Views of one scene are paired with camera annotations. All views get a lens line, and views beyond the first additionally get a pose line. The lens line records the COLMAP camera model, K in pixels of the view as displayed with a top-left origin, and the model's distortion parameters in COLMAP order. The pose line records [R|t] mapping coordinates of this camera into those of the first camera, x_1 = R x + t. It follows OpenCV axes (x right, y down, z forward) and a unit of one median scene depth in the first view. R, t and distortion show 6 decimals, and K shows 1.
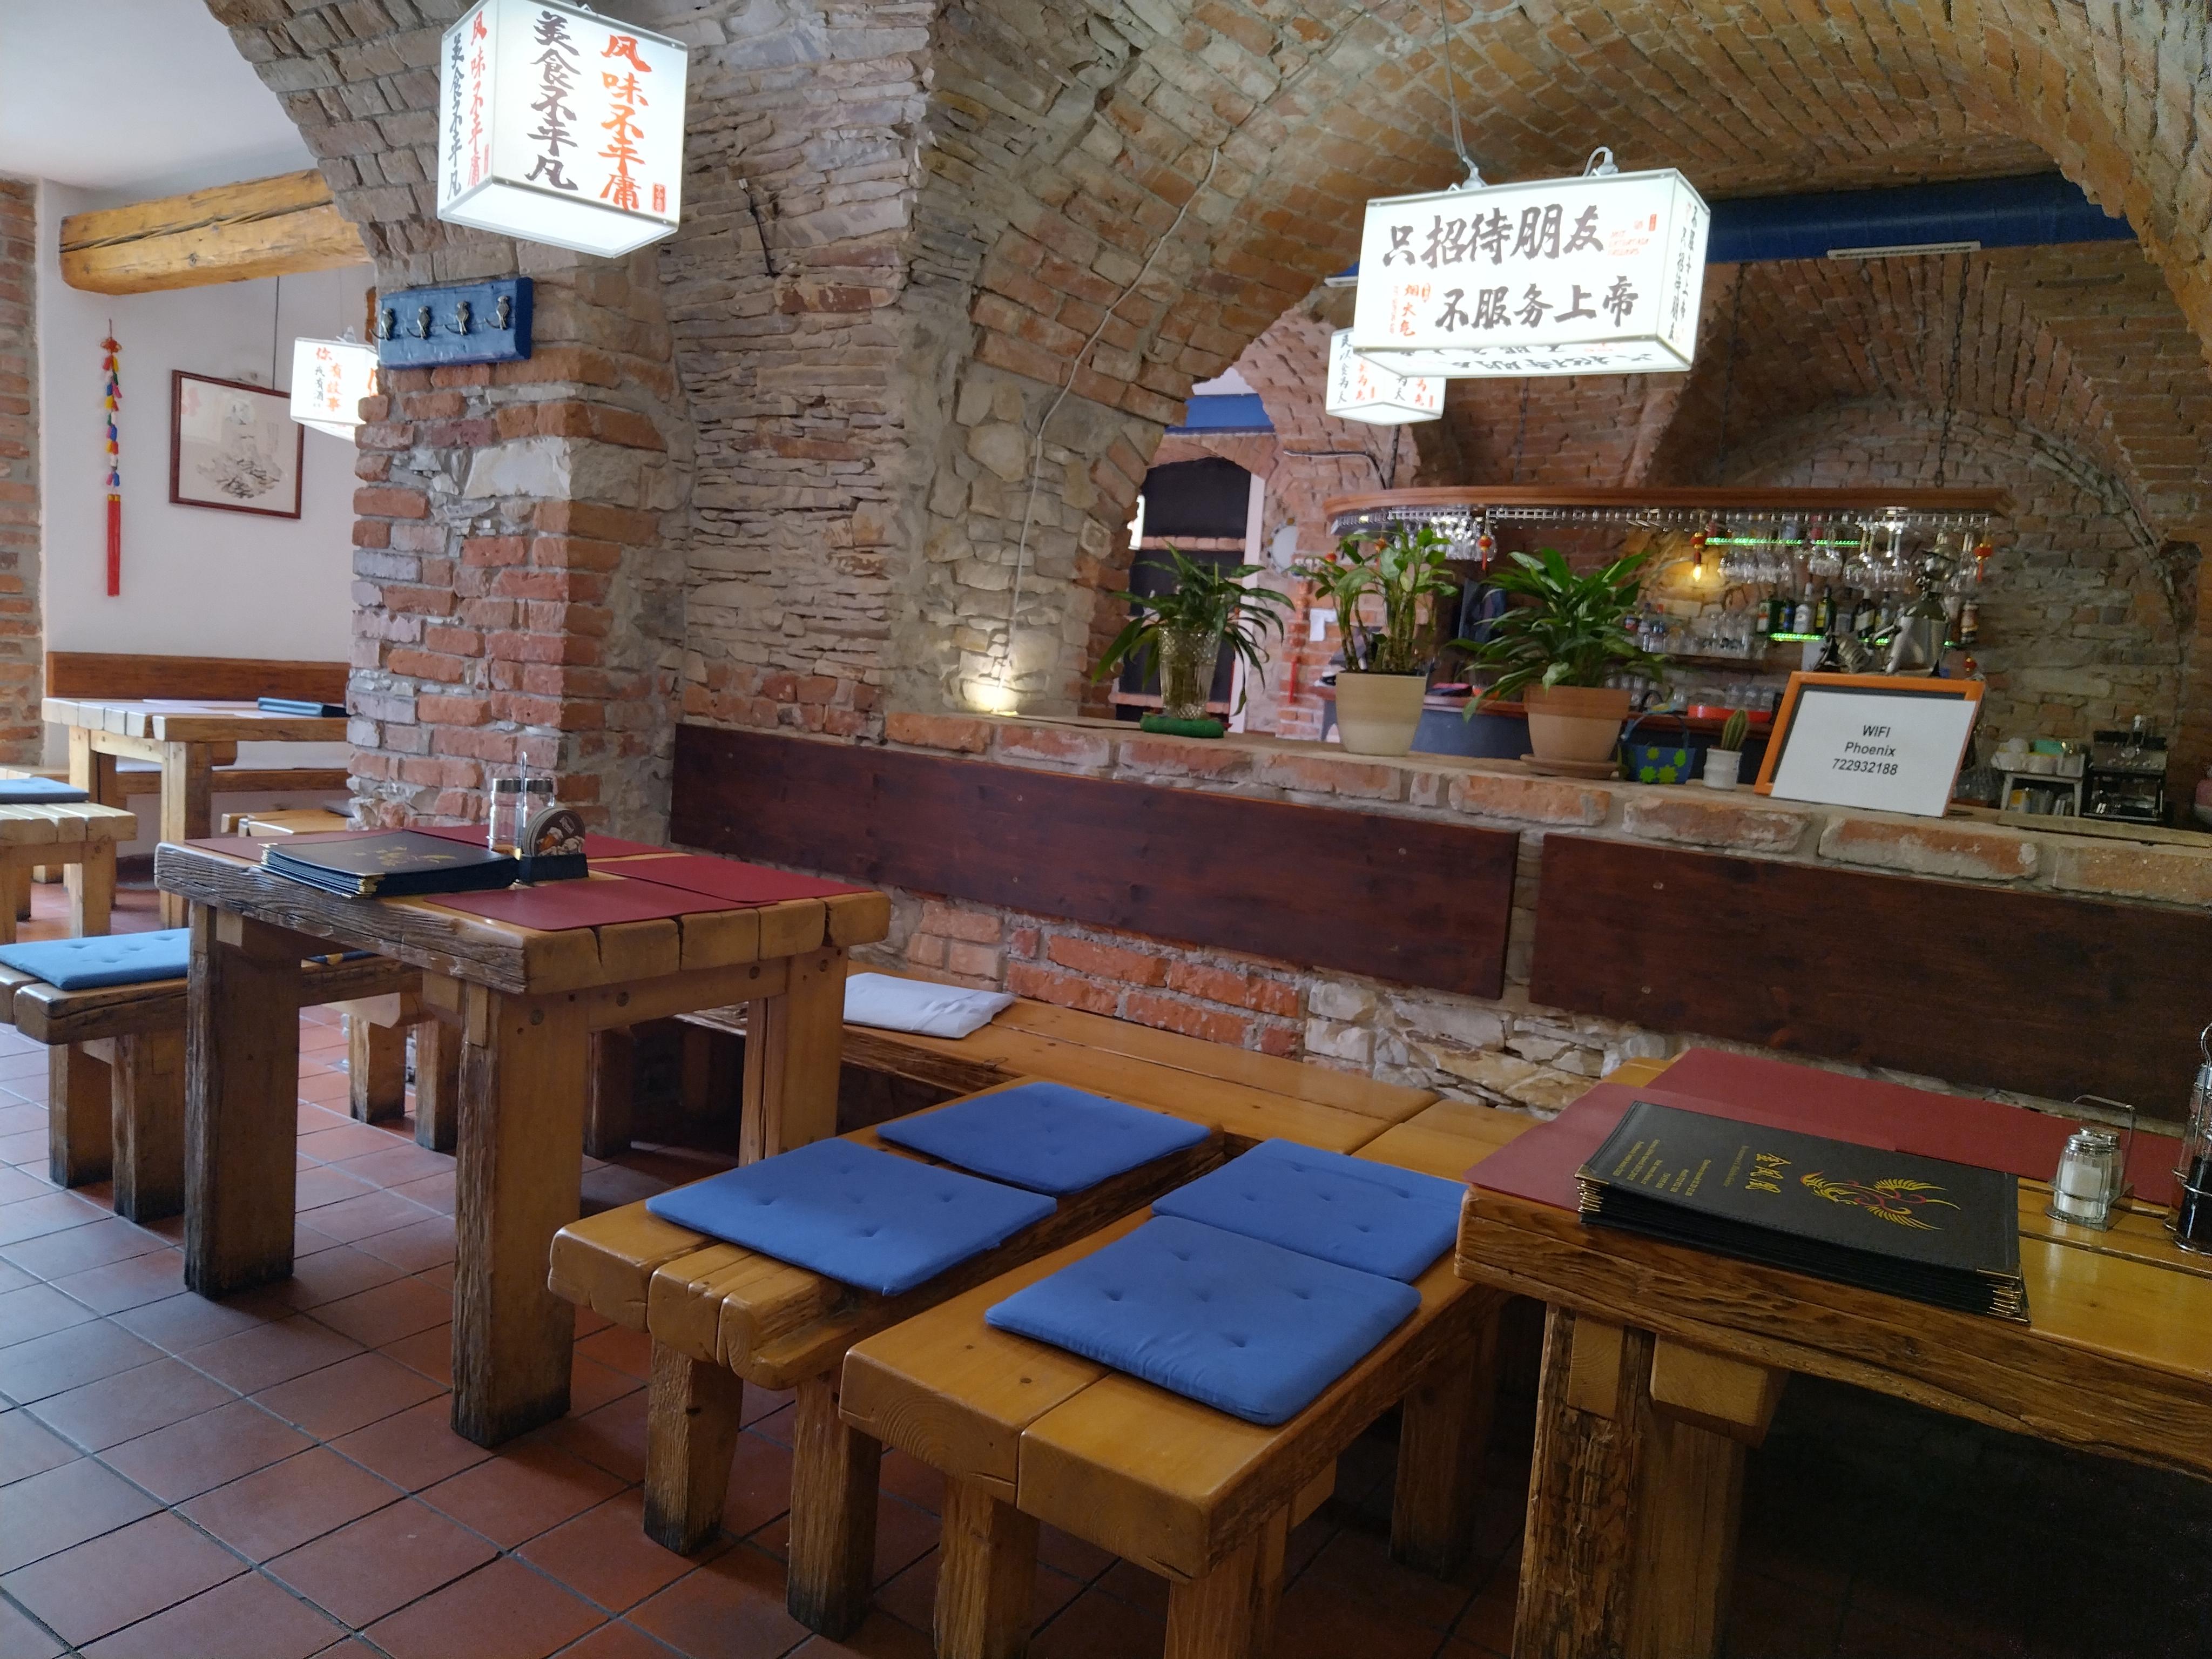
lens RADIAL K [[1505.1, 0, 1114.1], [0, 1505.1, 830.4], [0, 0, 1]] dist [-0.024197, 0.022842]
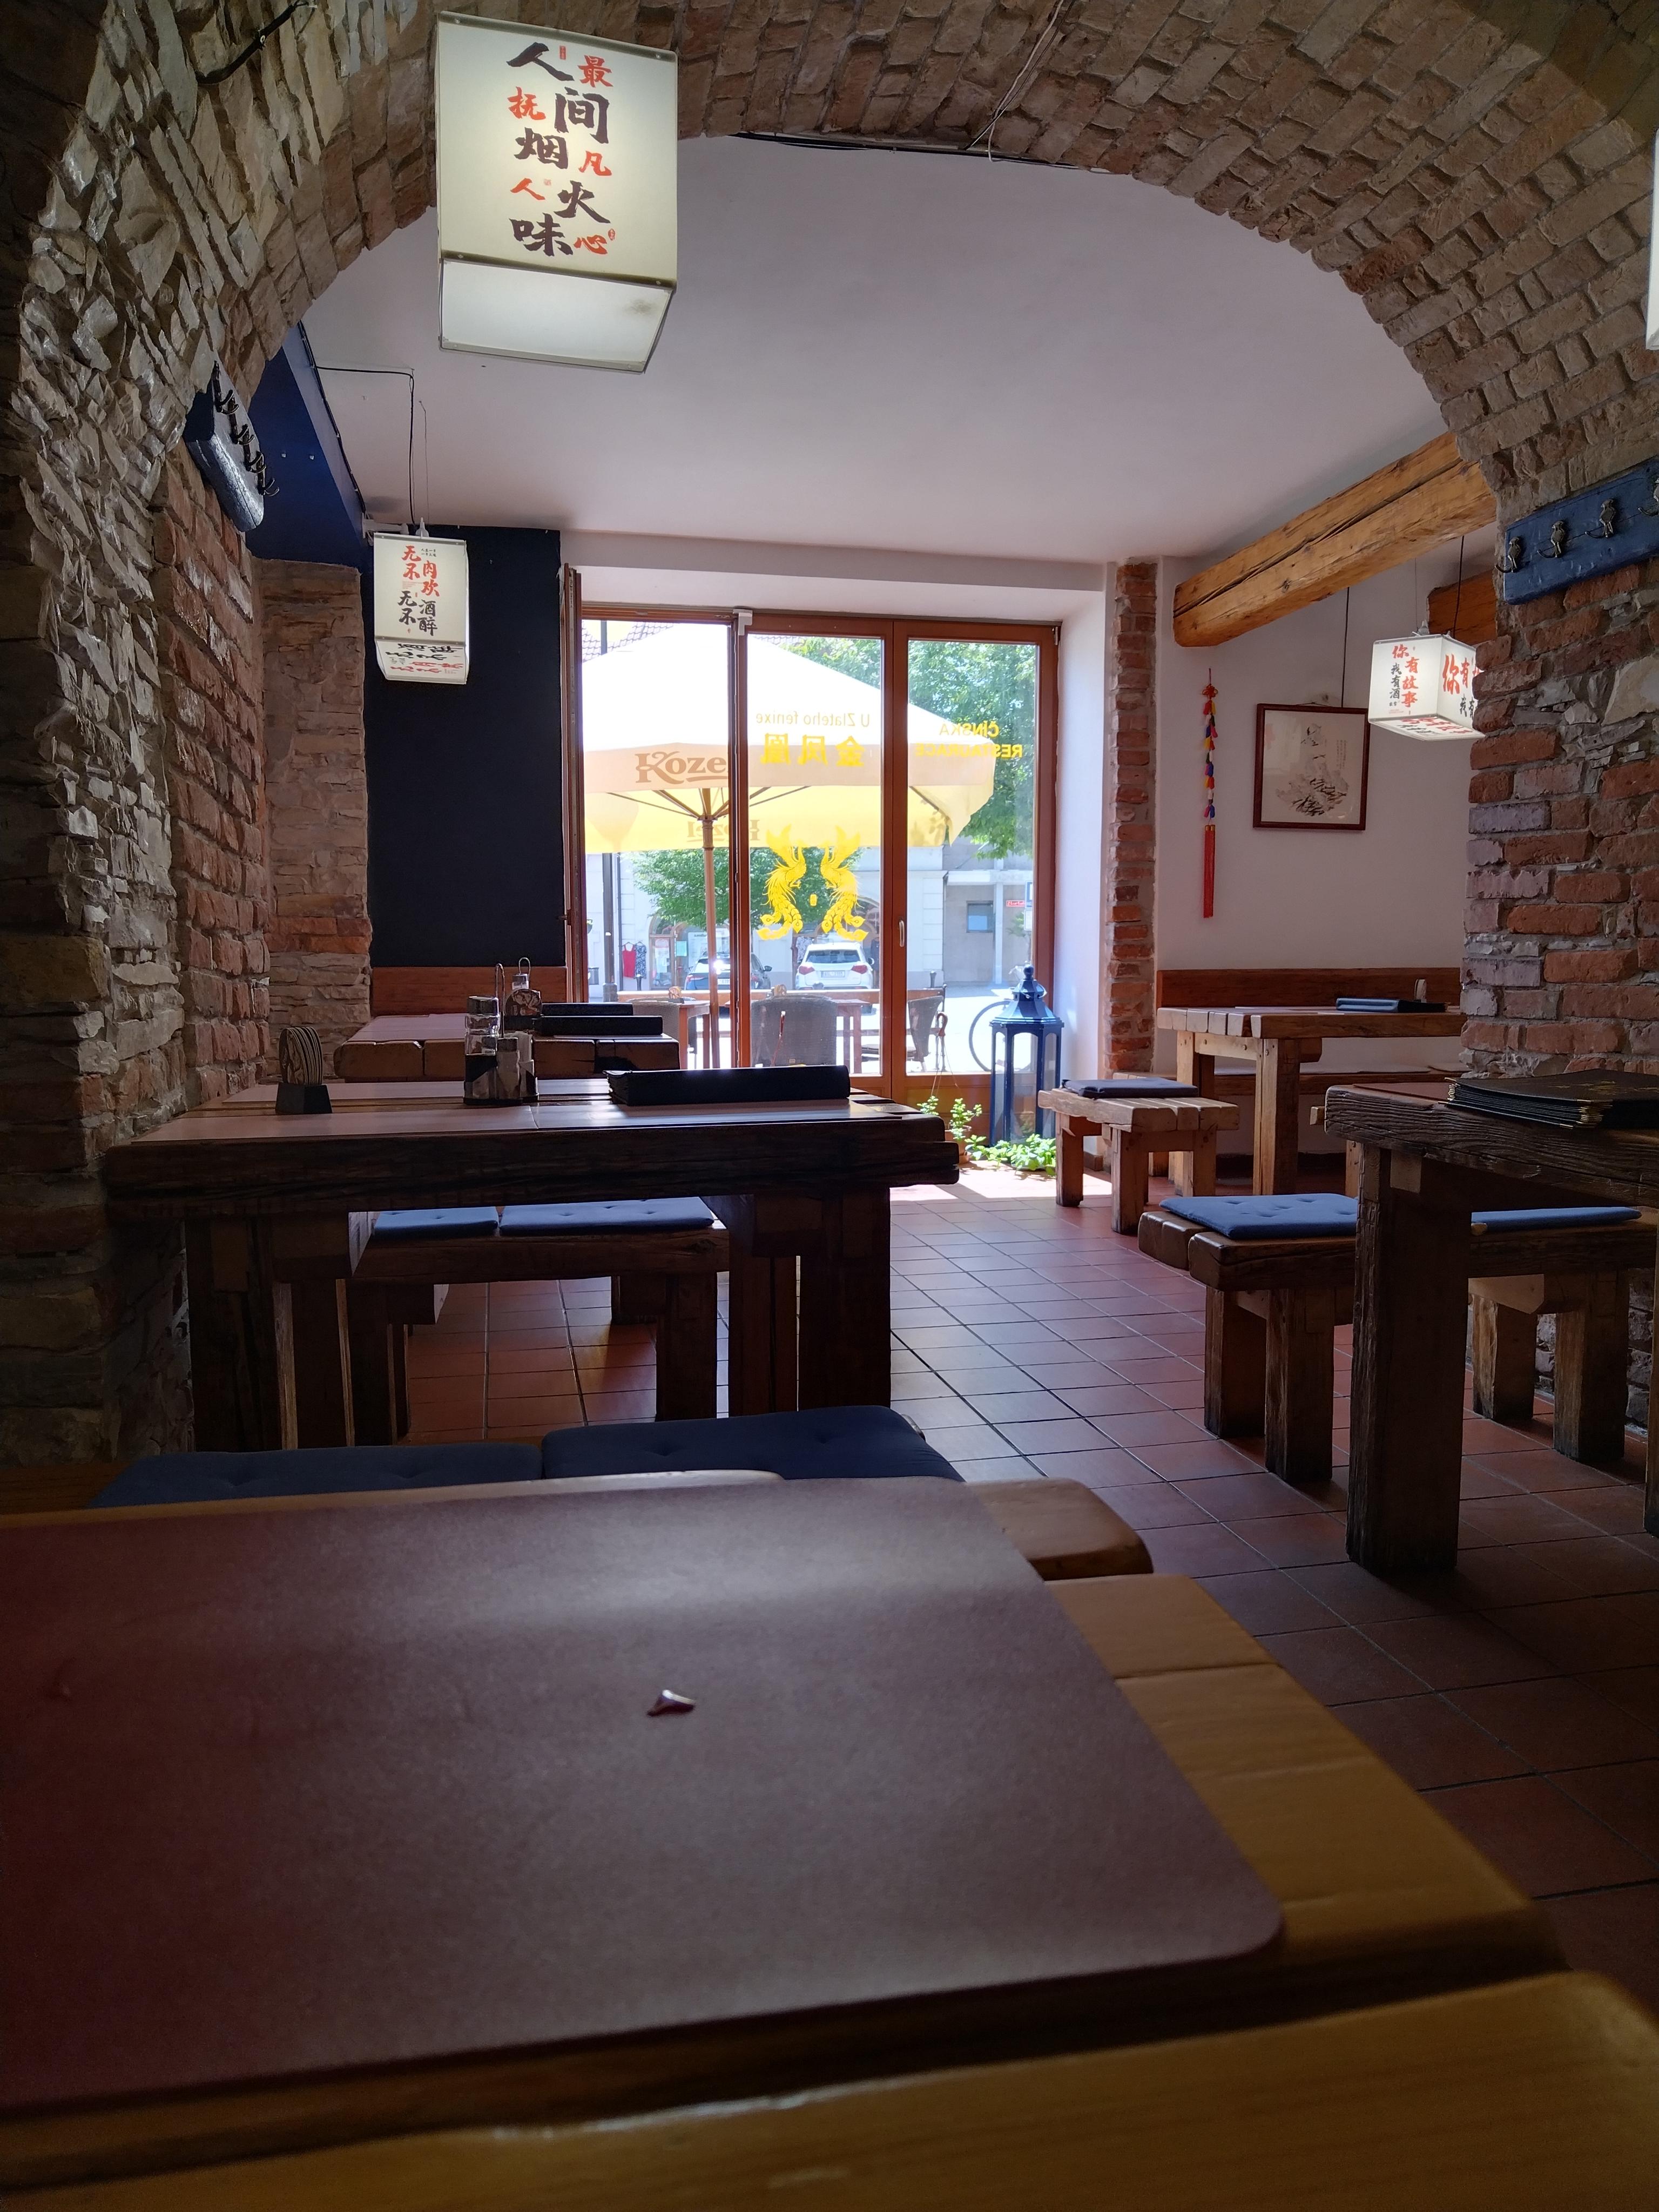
lens RADIAL K [[1502.3, 0, 827.0], [0, 1502.3, 1106.3], [0, 0, 1]] dist [-0.007760, -0.003175]
pose [[0.691915, -0.008489, -0.721929, -0.113628], [-0.021844, 0.999227, -0.032686, 0.041590], [0.721649, 0.038386, 0.691194, 0.066776]]
